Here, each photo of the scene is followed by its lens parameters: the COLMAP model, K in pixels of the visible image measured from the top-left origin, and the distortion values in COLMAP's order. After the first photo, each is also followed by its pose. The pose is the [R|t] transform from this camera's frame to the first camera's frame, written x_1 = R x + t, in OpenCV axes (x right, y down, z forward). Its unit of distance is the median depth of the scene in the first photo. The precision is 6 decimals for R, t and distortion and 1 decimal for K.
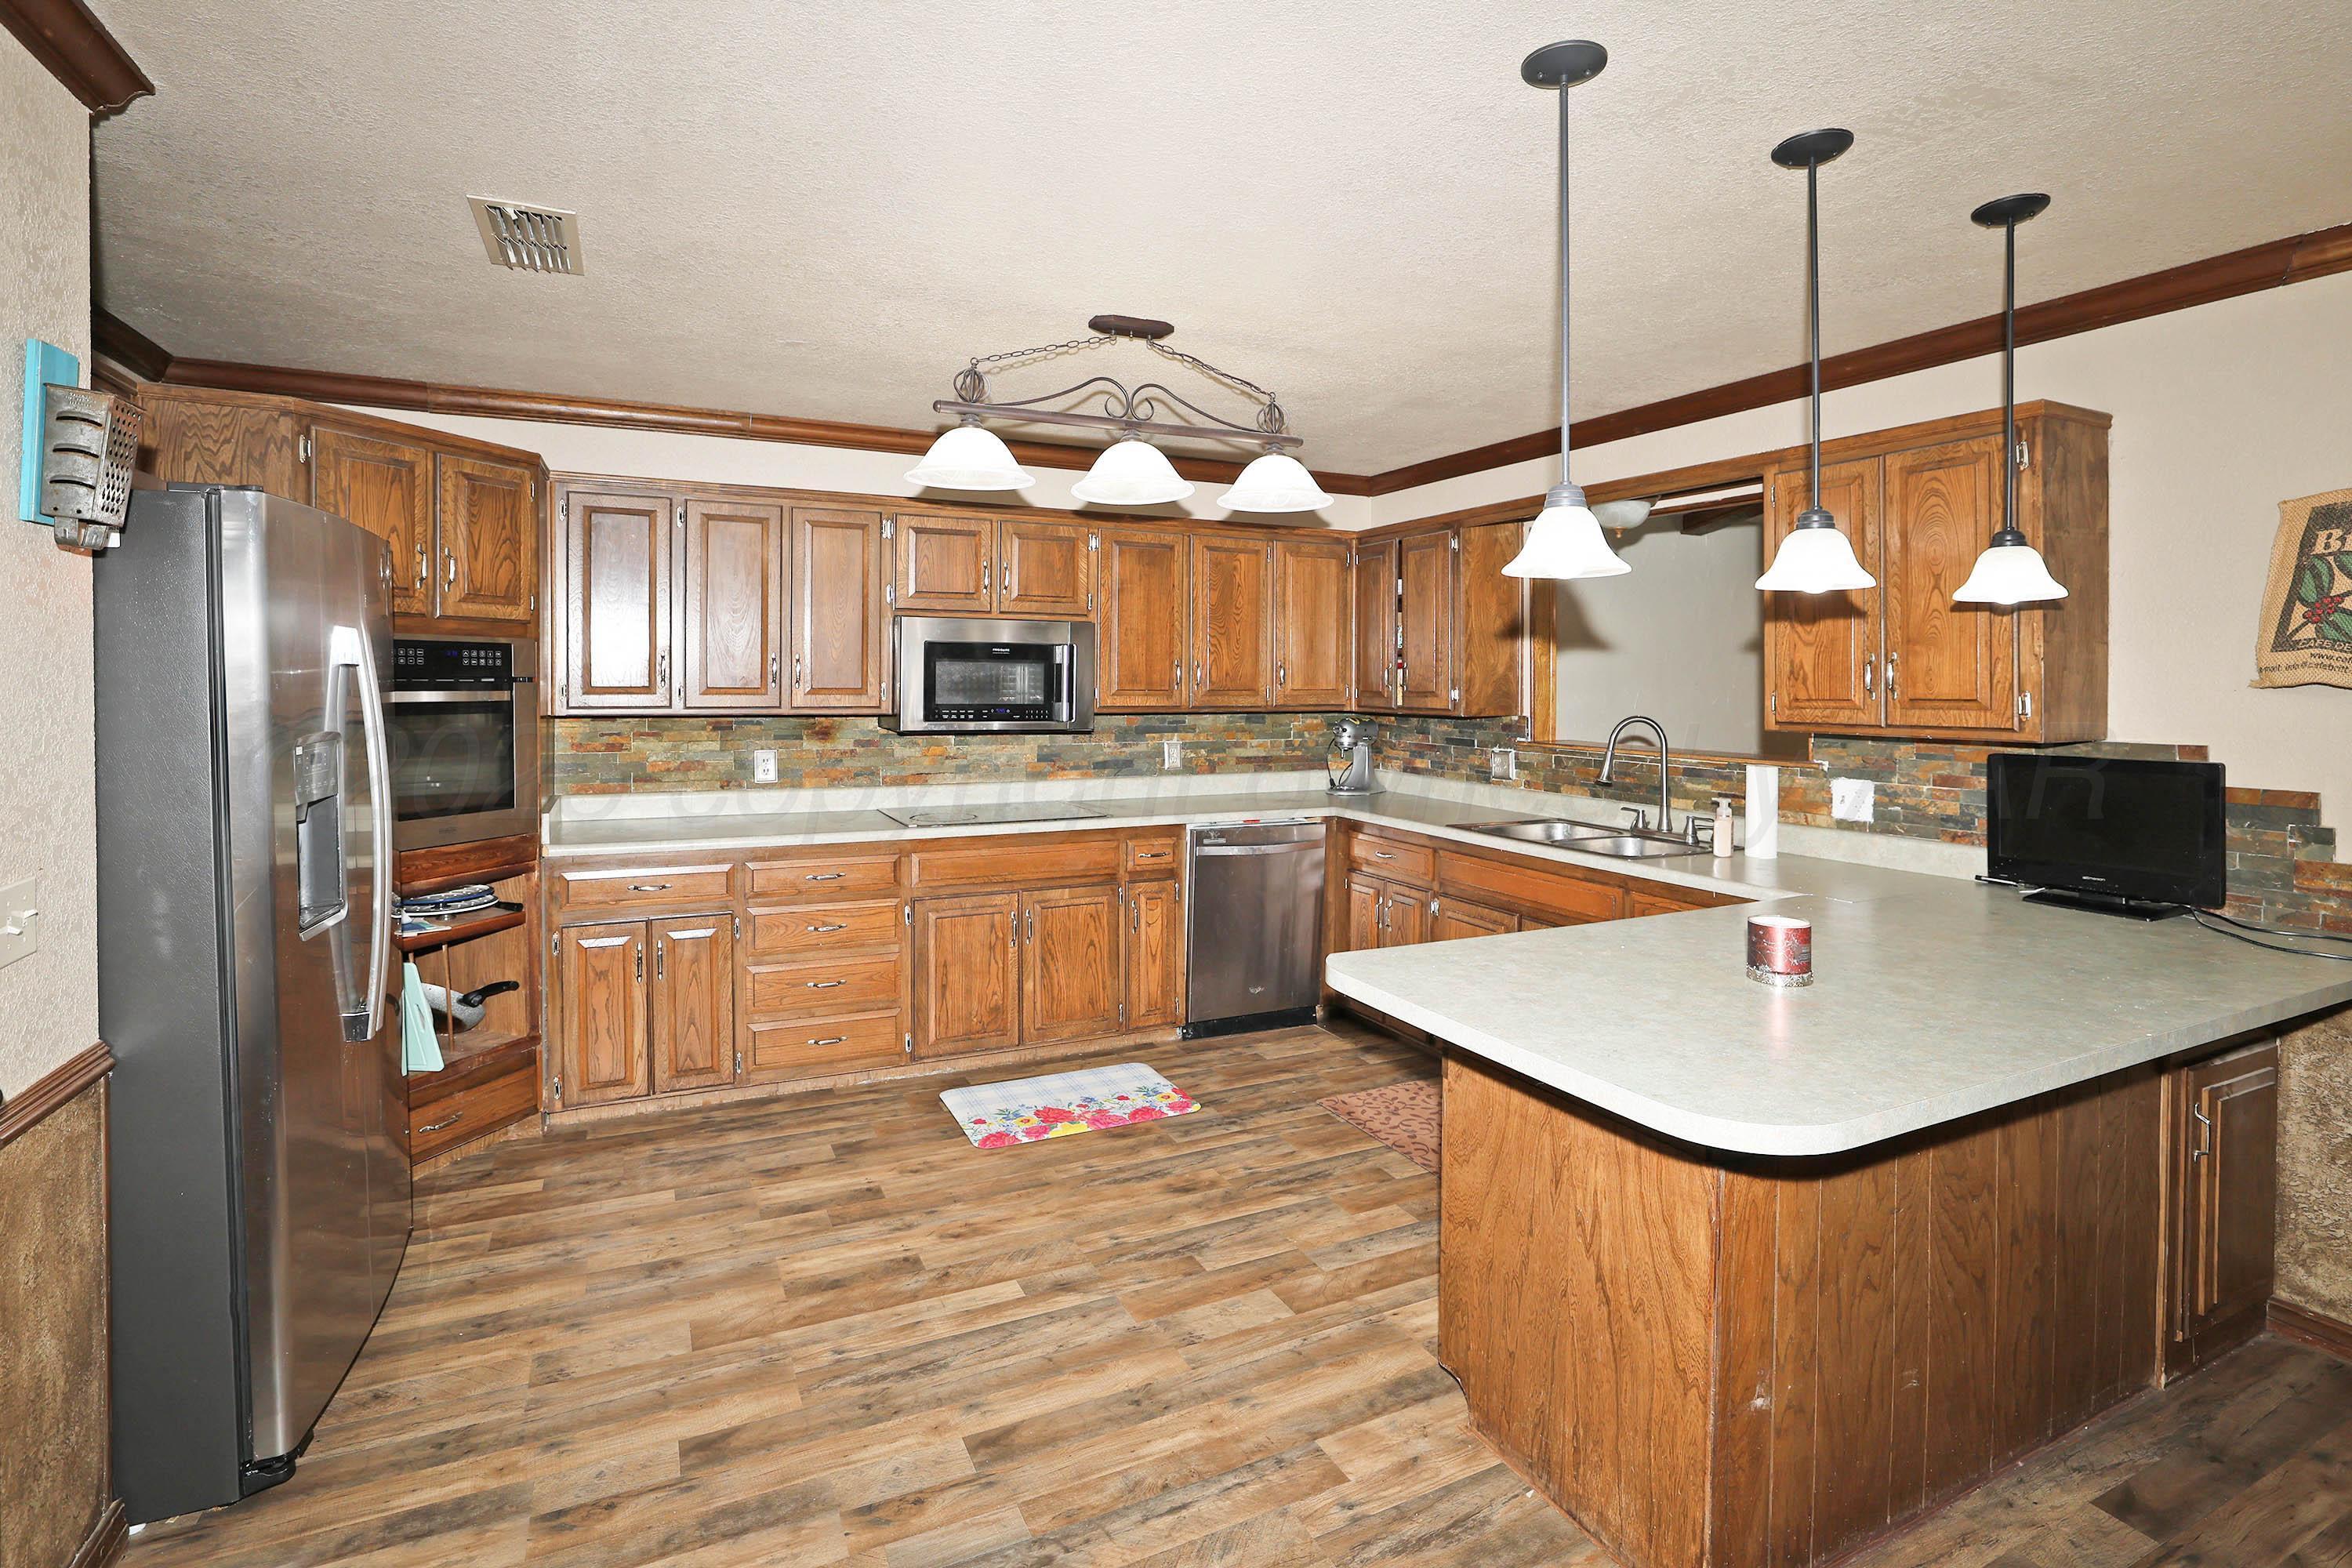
lens RADIAL K [[1076.1, 0, 1166.6], [0, 1076.1, 649.7], [0, 0, 1]] dist [-0.041462, 0.013631]
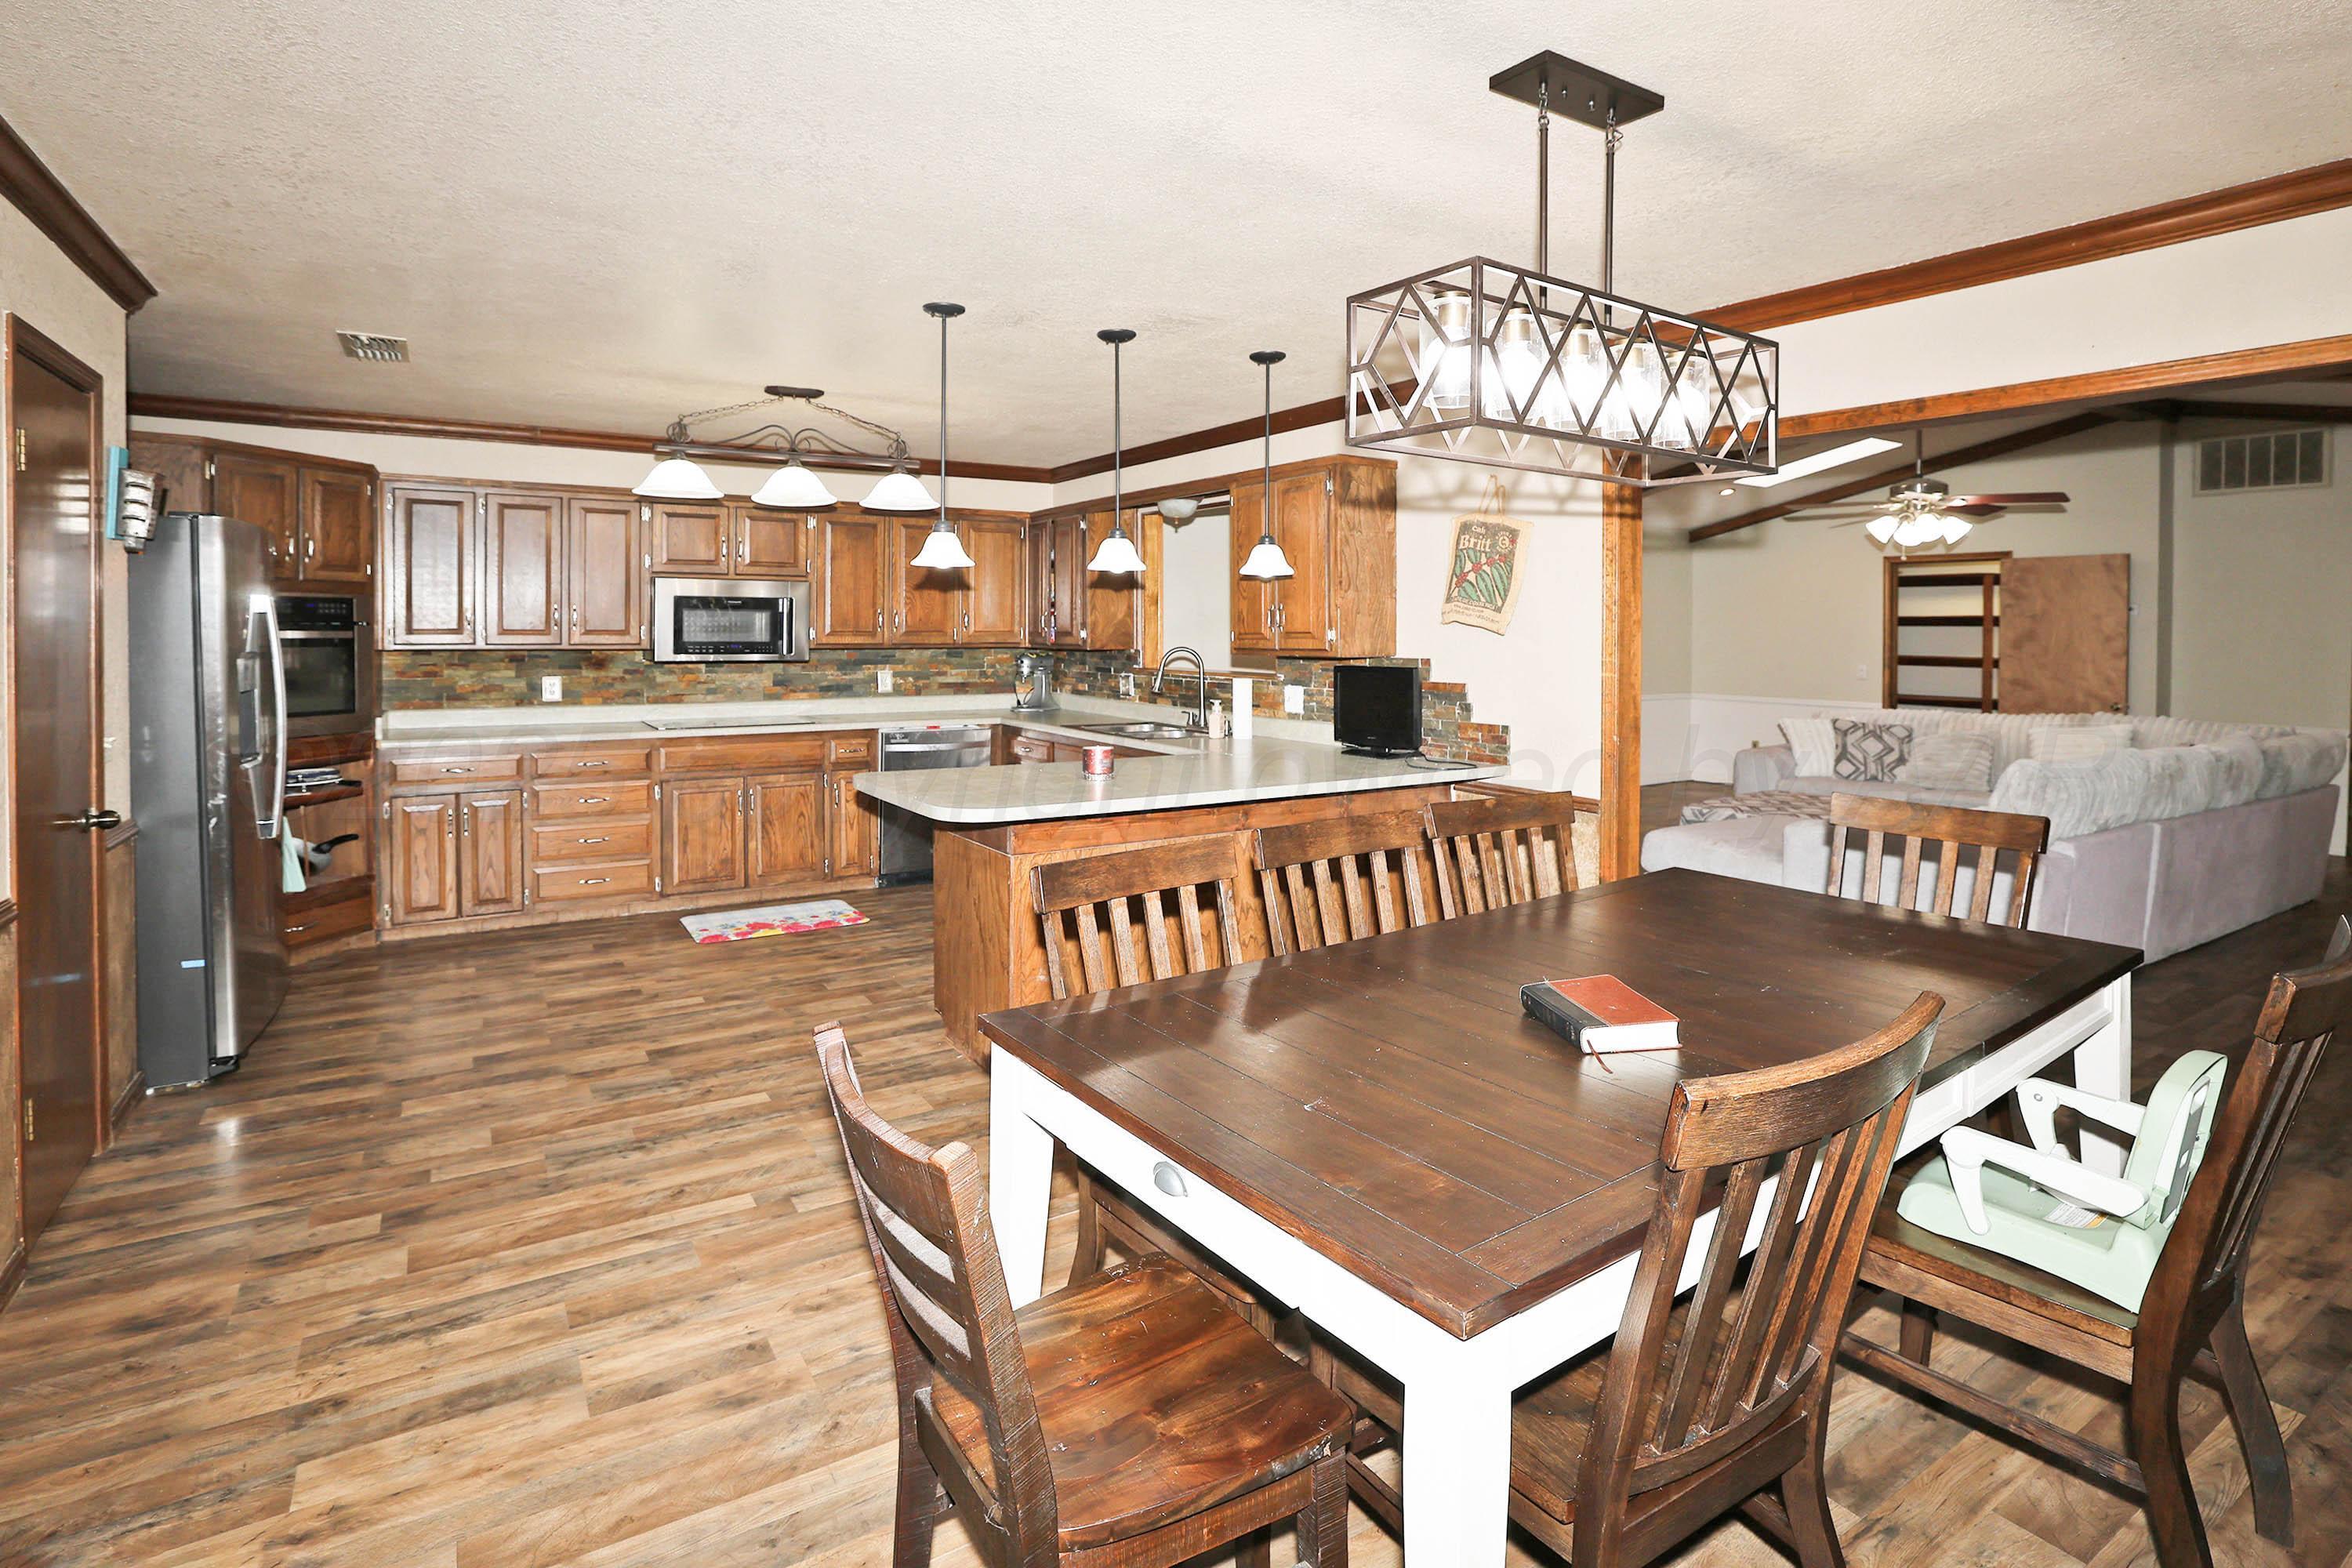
lens RADIAL K [[1022.5, 0, 1139.4], [0, 1022.5, 607.4], [0, 0, 1]] dist [-0.032211, 0.011762]
pose [[0.990378, -0.000942, 0.138383, 0.220338], [-0.000025, 0.999976, 0.006986, -0.002702], [-0.138386, -0.006923, 0.990354, -0.441700]]
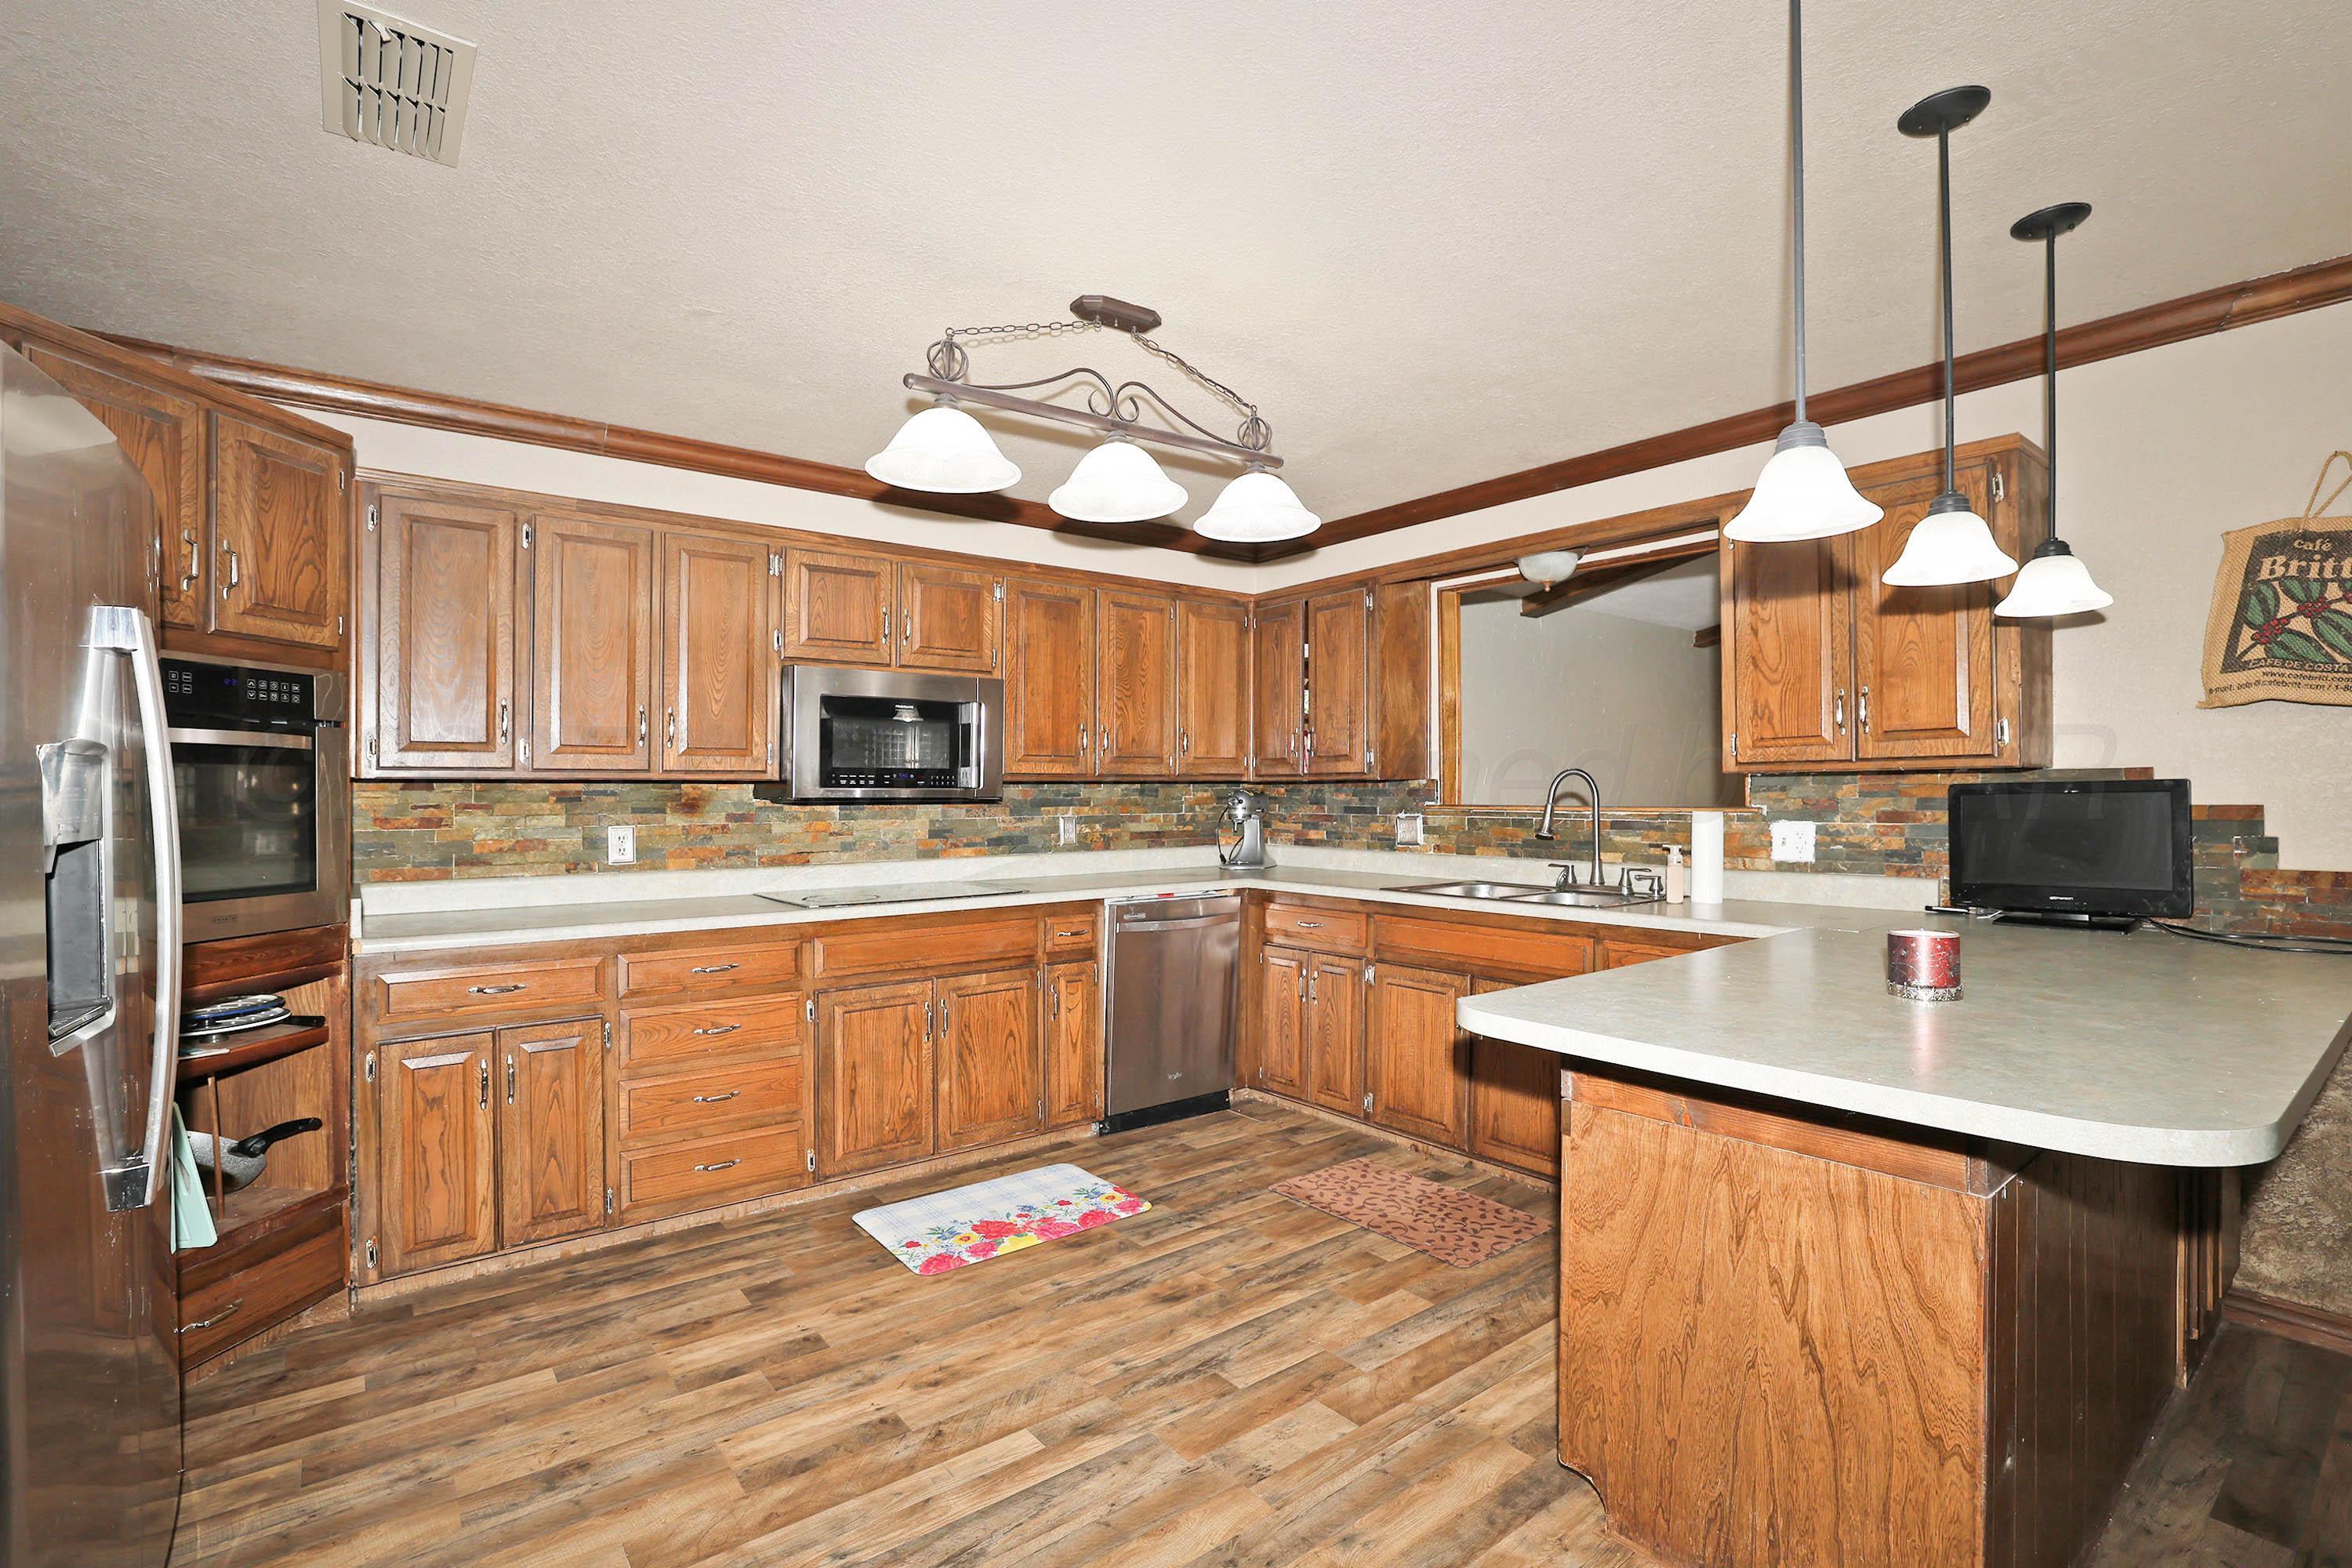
lens RADIAL K [[1066.8, 0, 1164.9], [0, 1066.8, 737.9], [0, 0, 1]] dist [-0.041979, 0.015132]
pose [[0.981041, -0.008057, 0.193631, -0.140008], [0.010970, 0.999842, -0.013978, 0.049635], [-0.193488, 0.015837, 0.980975, 0.123189]]
